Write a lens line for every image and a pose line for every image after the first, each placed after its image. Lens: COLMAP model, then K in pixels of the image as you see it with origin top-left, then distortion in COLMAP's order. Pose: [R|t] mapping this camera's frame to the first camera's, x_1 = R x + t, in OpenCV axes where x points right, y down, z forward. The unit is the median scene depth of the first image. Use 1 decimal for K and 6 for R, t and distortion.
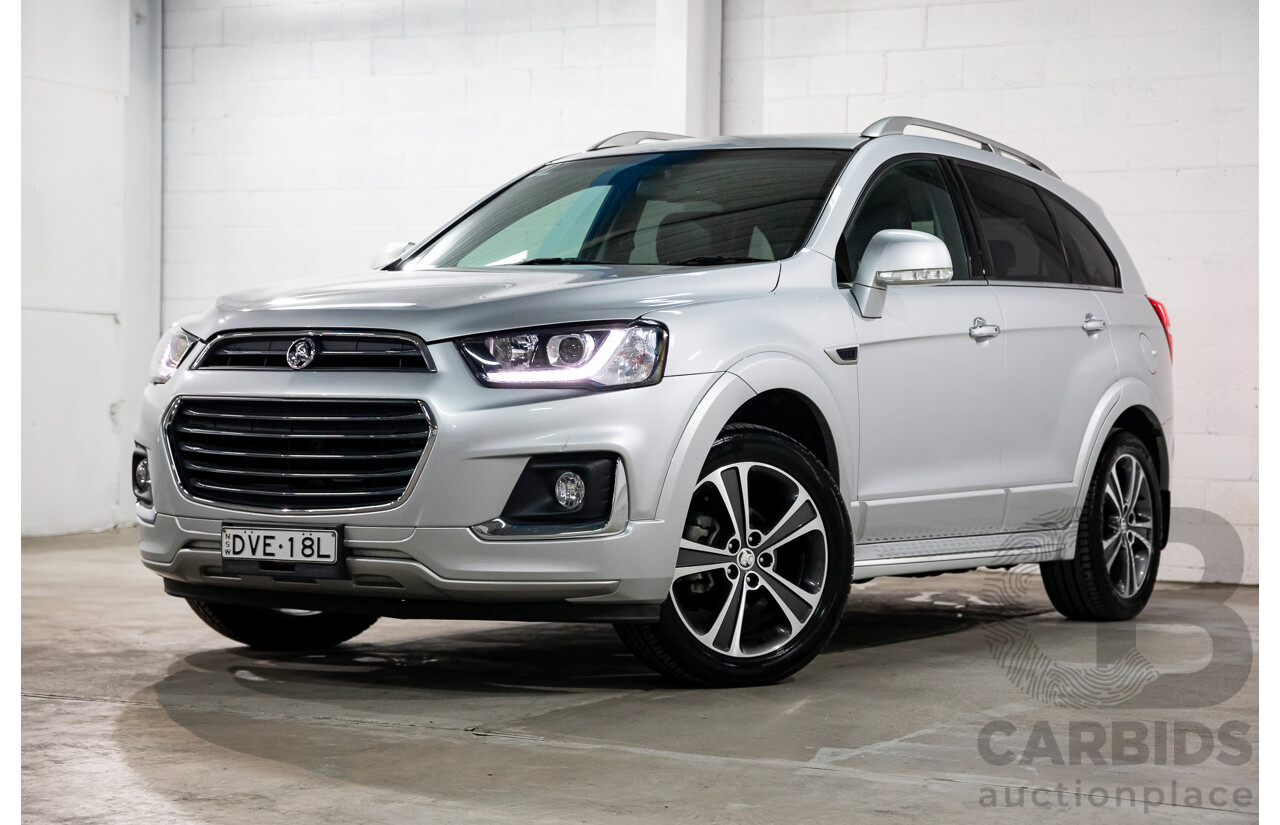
lens RADIAL K [[2177.2, 0, 637.5], [0, 2177.2, 413.3], [0, 0, 1]] dist [0.153378, 0.000000]
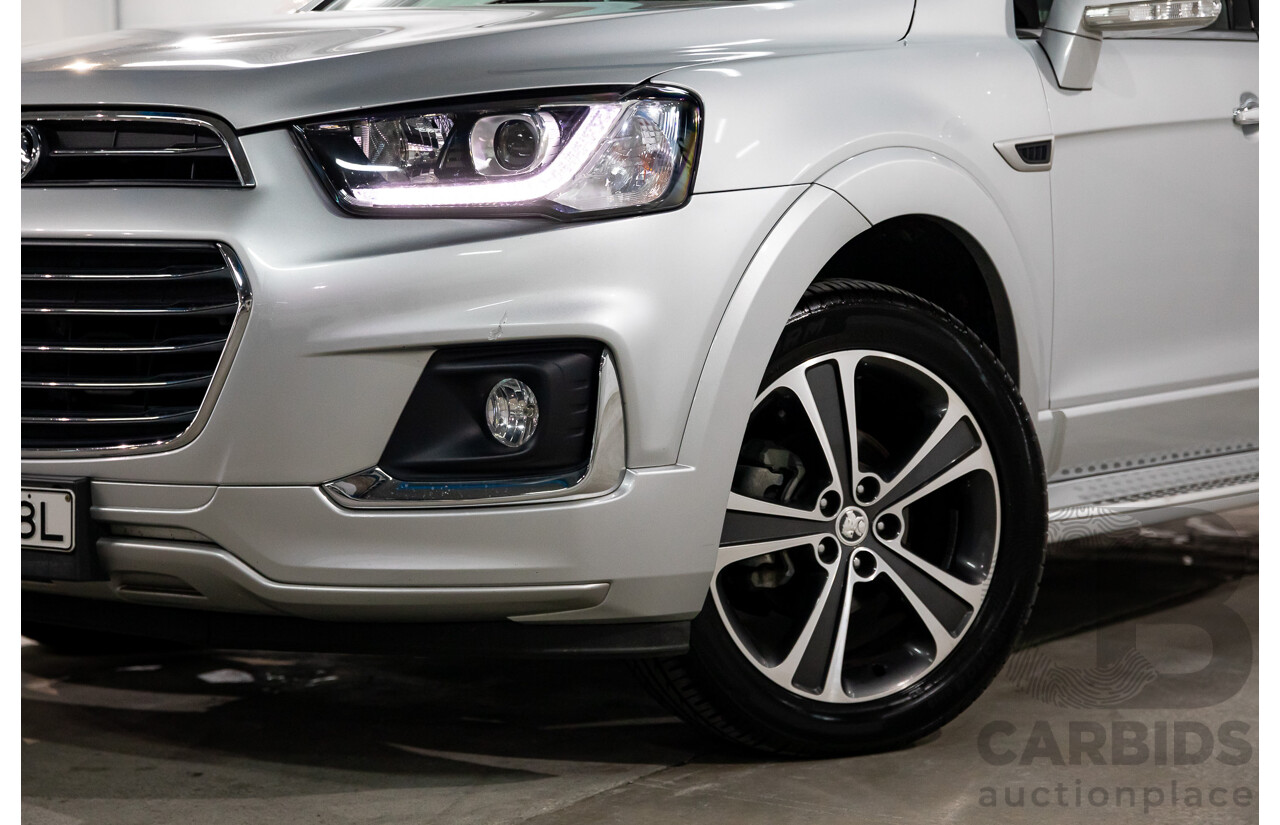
lens RADIAL K [[2177.2, 0, 647.5], [0, 2177.2, 414.1], [0, 0, 1]] dist [0.153378, 0.000000]
pose [[0.998582, -0.004392, -0.053055, 0.028570], [0.008432, 0.997059, 0.076169, -0.003990], [0.052565, -0.076508, 0.995682, 0.467734]]
